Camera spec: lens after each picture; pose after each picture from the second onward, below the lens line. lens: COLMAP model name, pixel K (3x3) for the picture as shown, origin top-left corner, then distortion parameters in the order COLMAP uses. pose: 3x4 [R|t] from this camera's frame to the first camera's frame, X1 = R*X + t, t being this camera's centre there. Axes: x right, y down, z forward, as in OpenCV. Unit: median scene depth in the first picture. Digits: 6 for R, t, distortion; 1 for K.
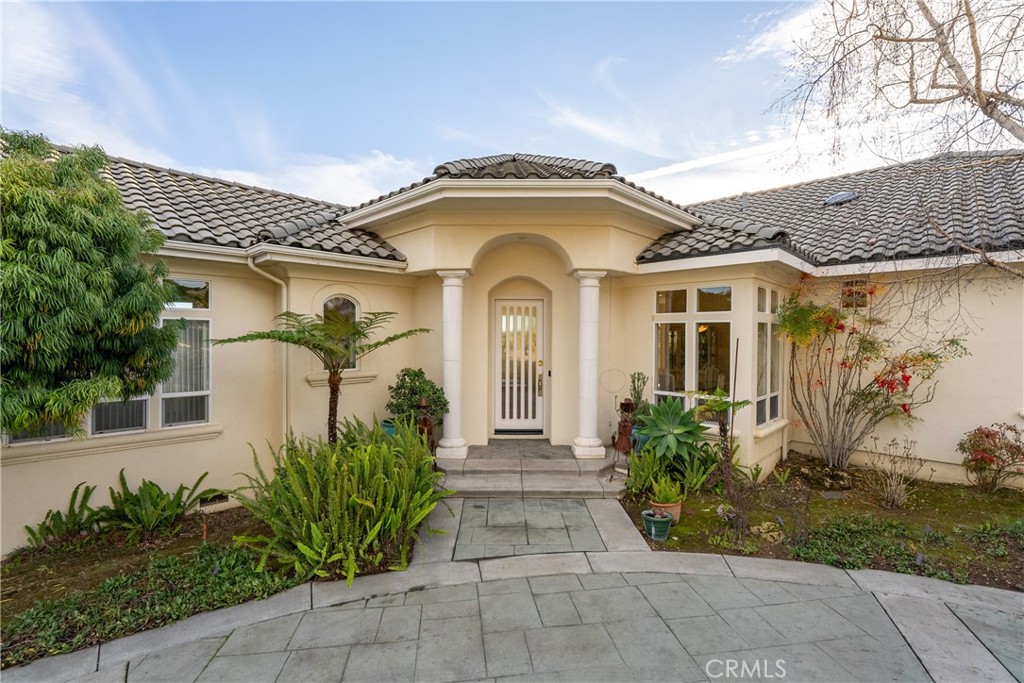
lens RADIAL K [[500.3, 0, 530.8], [0, 500.3, 340.8], [0, 0, 1]] dist [0.001939, 0.000367]
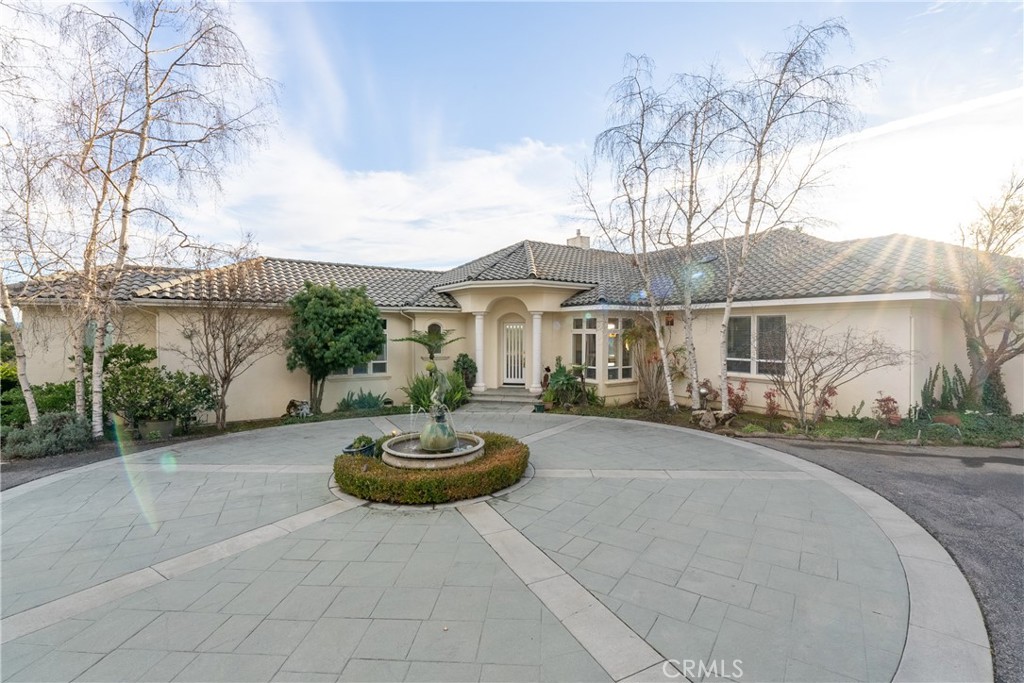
lens RADIAL K [[500.3, 0, 530.8], [0, 500.3, 340.8], [0, 0, 1]] dist [0.001939, 0.000367]
pose [[0.982614, 0.001005, -0.185656, 0.523298], [0.000370, 0.999973, 0.007372, -0.022395], [0.185659, -0.007313, 0.982587, -1.283360]]
